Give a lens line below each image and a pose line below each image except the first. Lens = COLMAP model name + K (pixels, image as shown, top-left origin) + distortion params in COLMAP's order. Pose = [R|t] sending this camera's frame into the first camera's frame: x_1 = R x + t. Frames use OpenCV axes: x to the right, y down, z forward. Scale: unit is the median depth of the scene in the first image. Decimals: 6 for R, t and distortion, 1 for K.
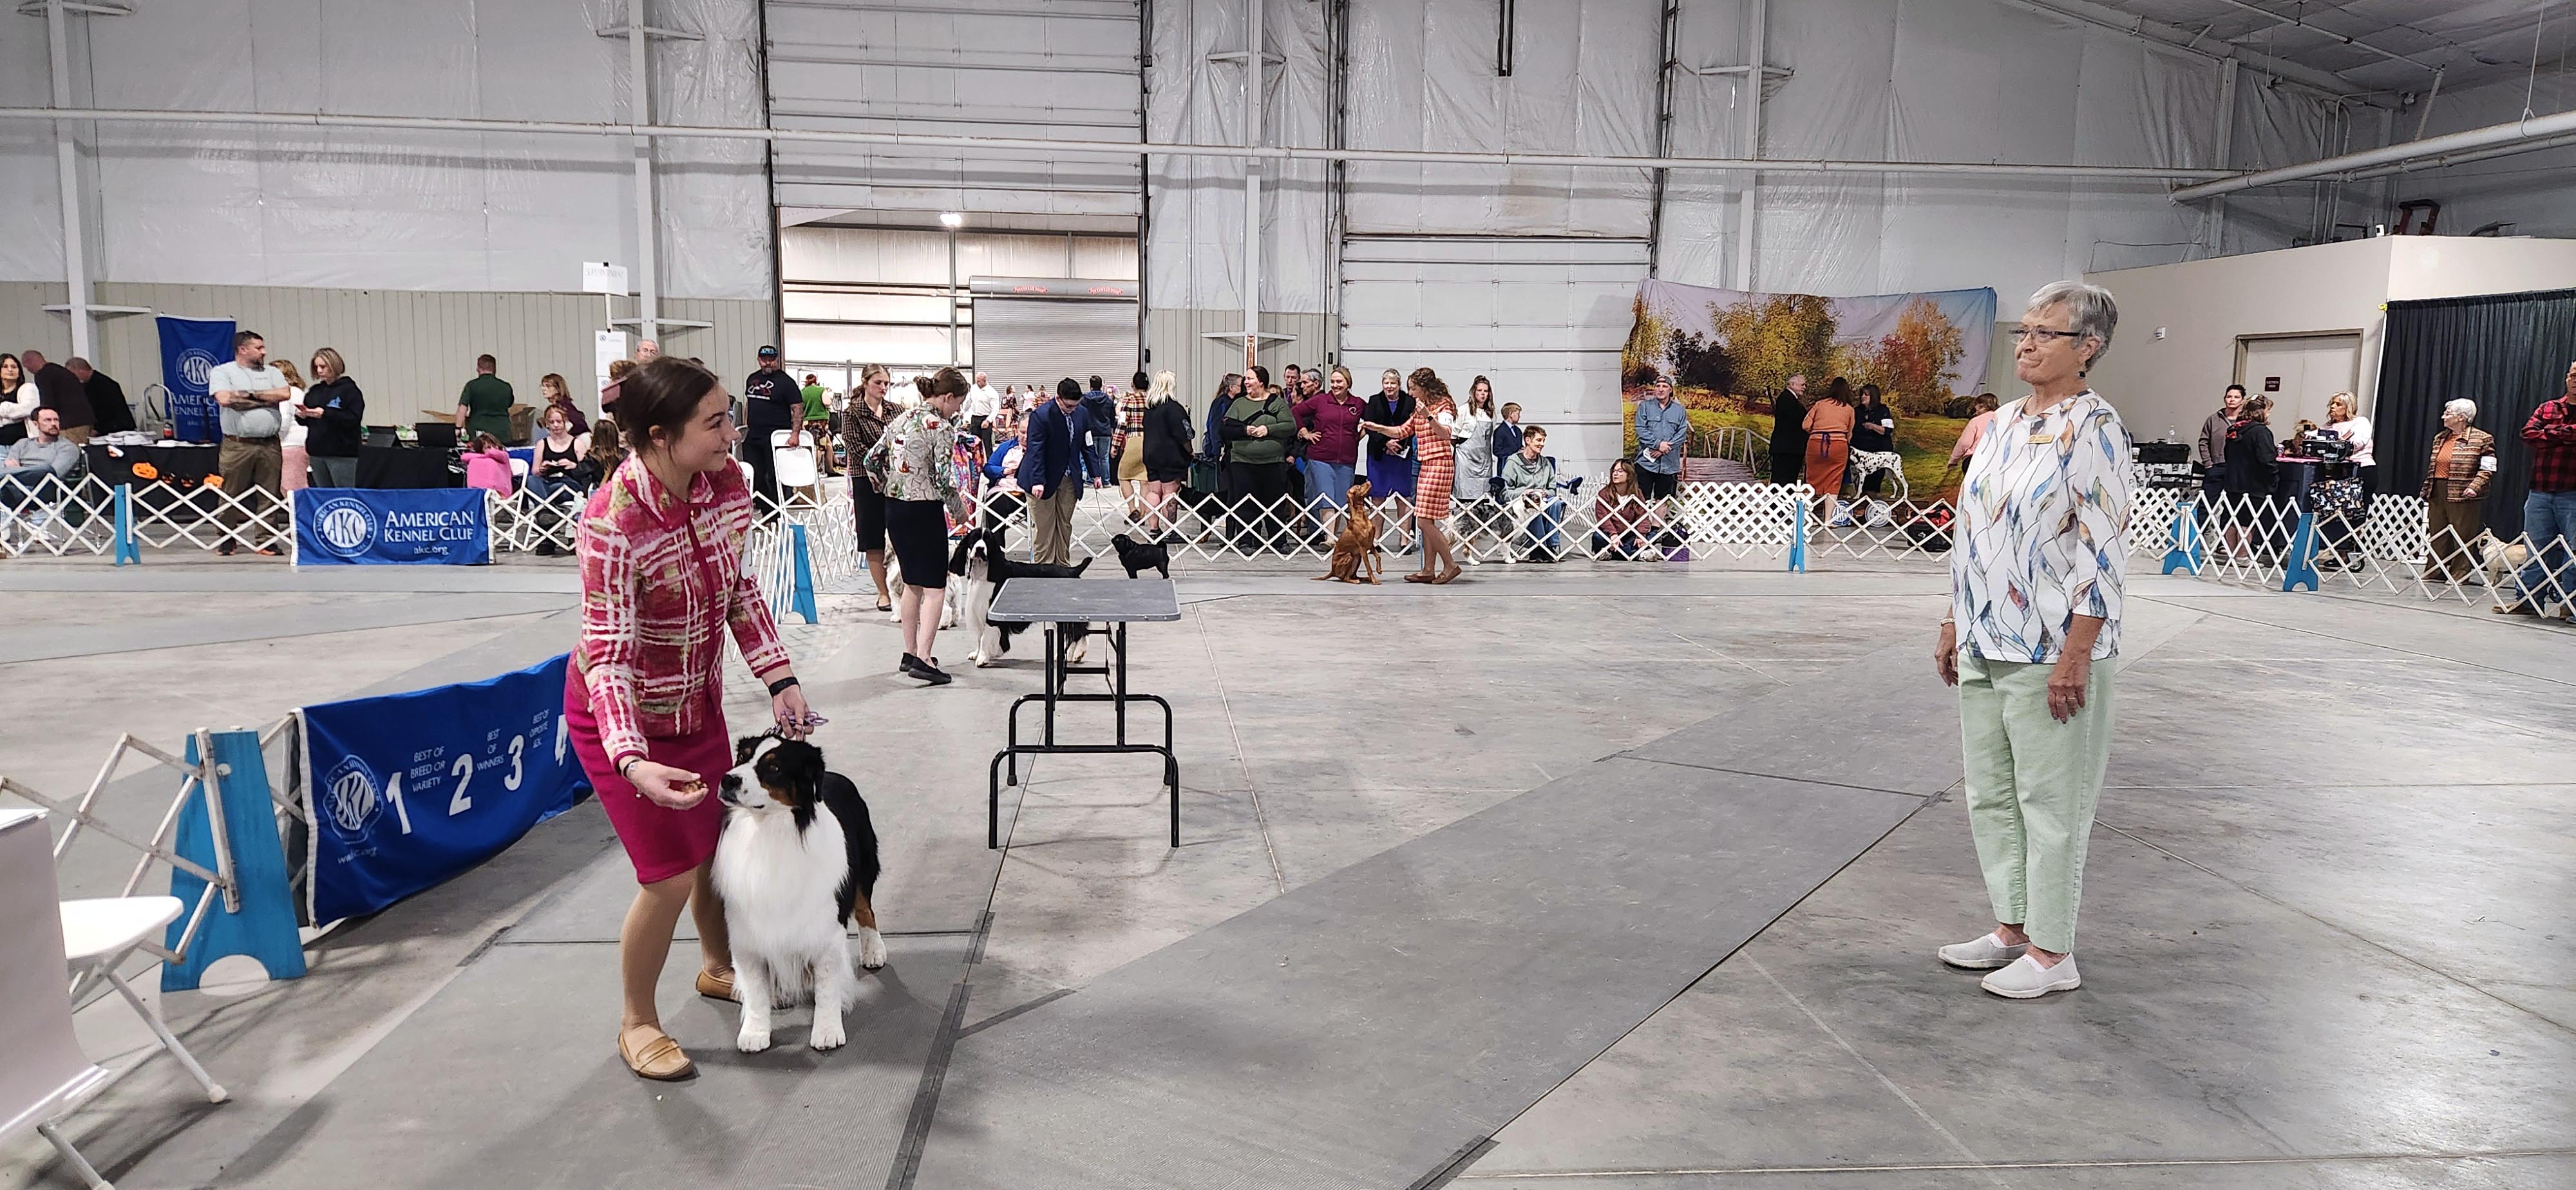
lens RADIAL K [[1690.0, 0, 1293.9], [0, 1690.0, 609.1], [0, 0, 1]] dist [0.086231, -0.078780]
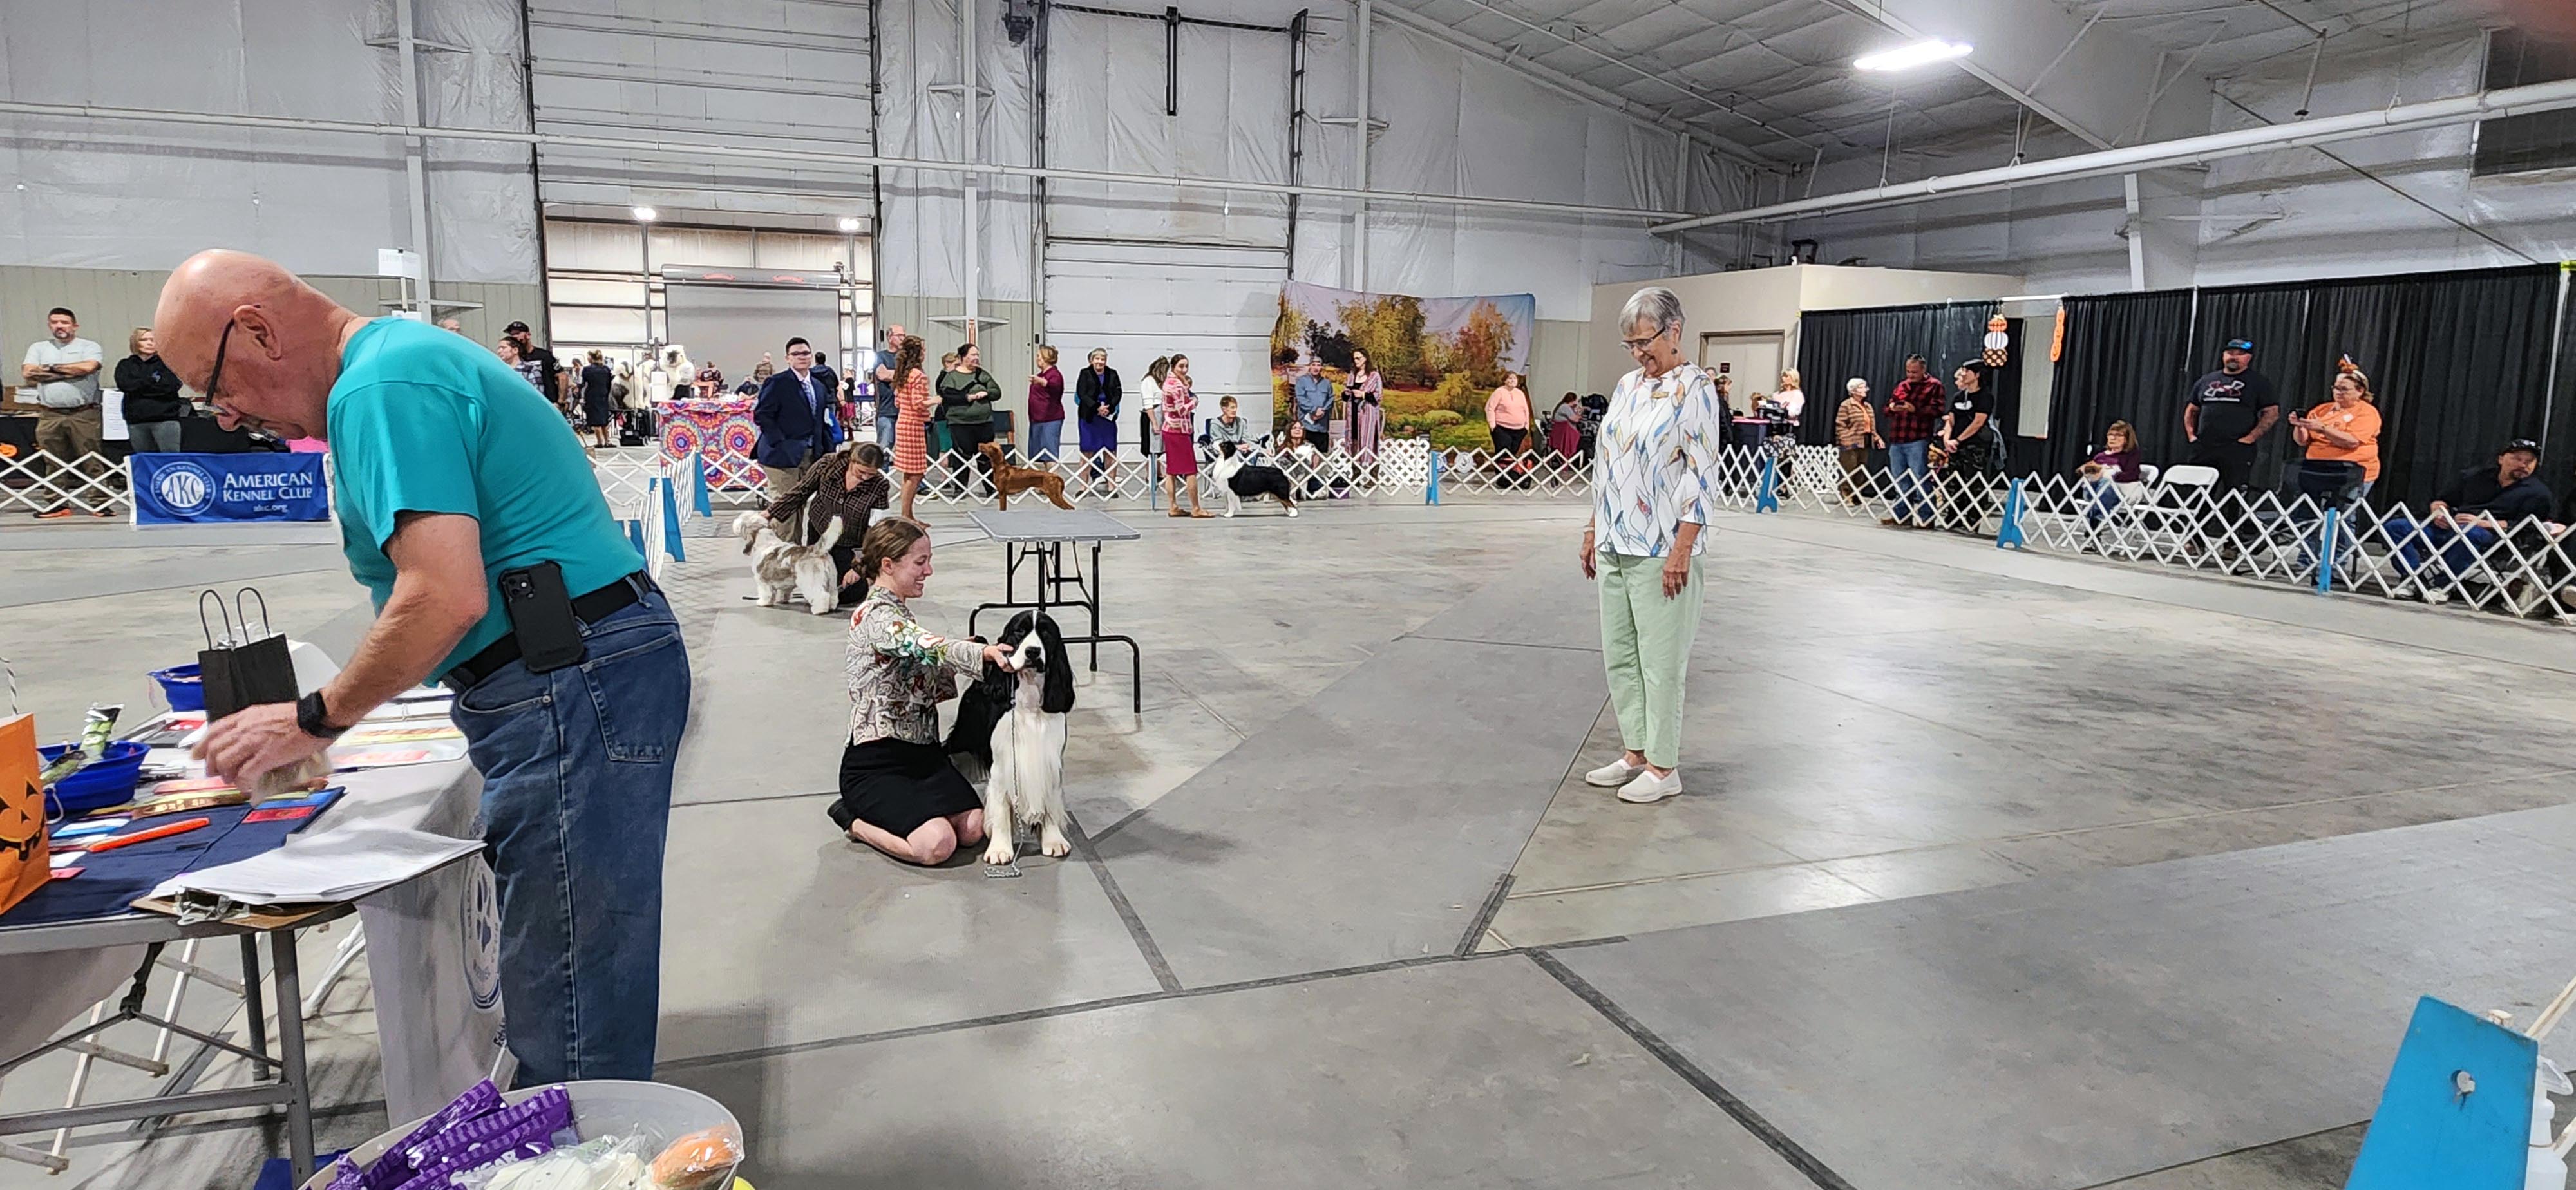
lens RADIAL K [[1386.4, 0, 1278.1], [0, 1386.4, 585.4], [0, 0, 1]] dist [-0.003466, -0.001382]
pose [[0.971735, -0.031039, 0.234025, -0.050439], [0.024533, 0.999229, 0.030660, 0.002867], [-0.234796, -0.024052, 0.971747, -0.015383]]
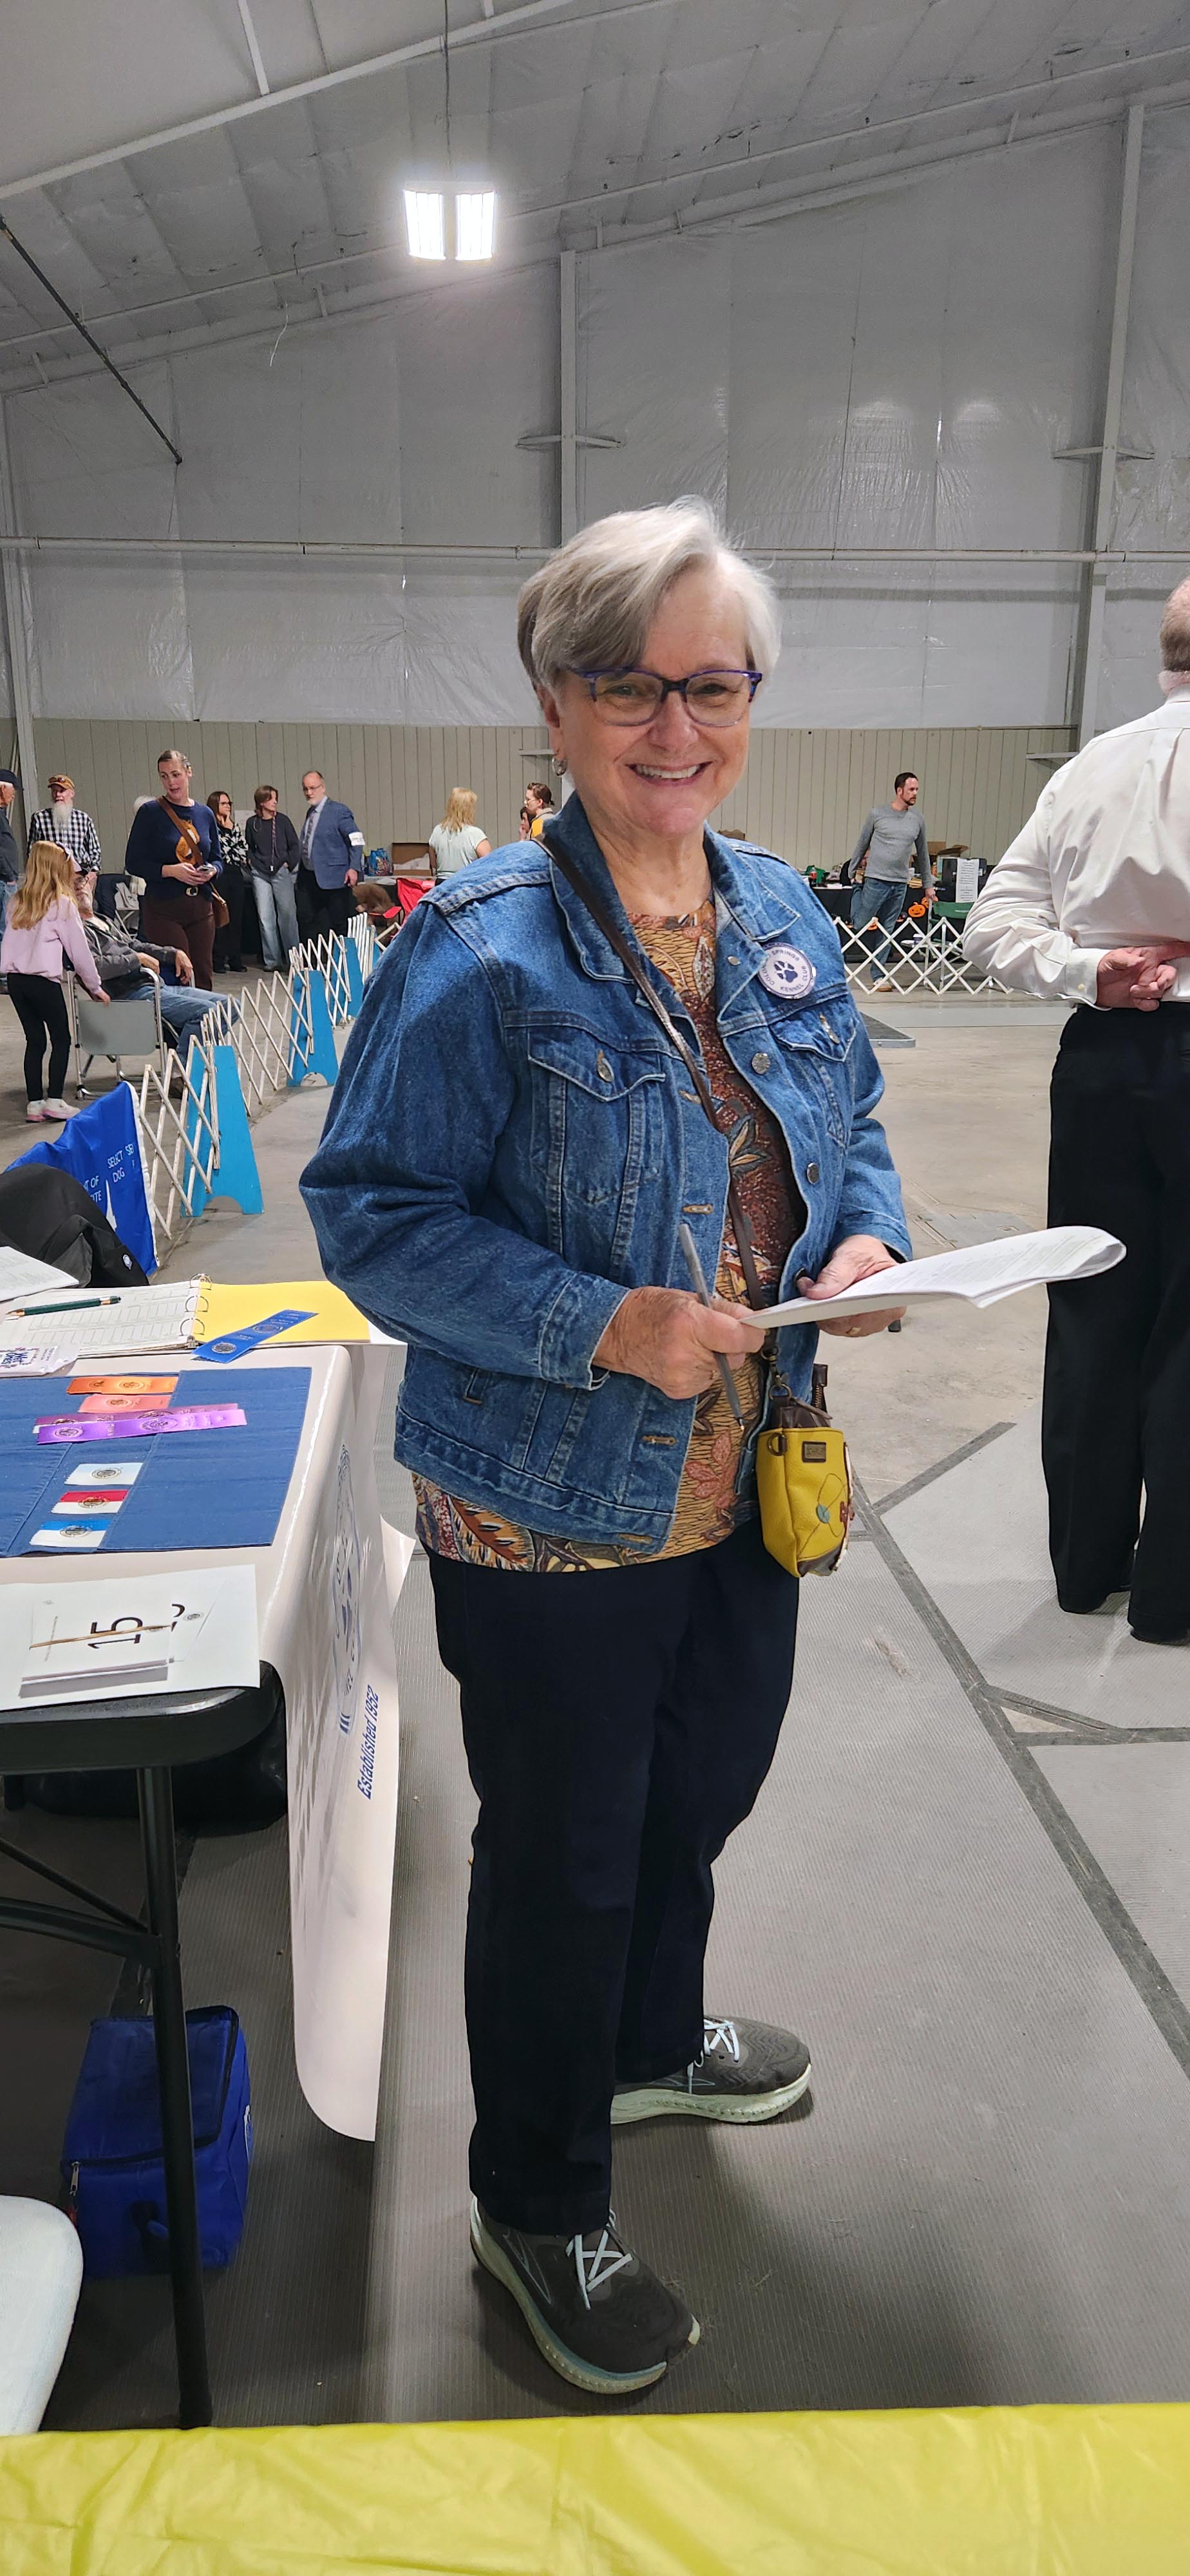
lens RADIAL K [[1690.0, 0, 608.7], [0, 1690.0, 1275.8], [0, 0, 1]] dist [0.086231, -0.078780]
pose [[0.999932, -0.007547, -0.008836, -0.643441], [0.008699, 0.990319, 0.138535, -0.004707], [0.007705, -0.138603, 0.990318, -0.051644]]
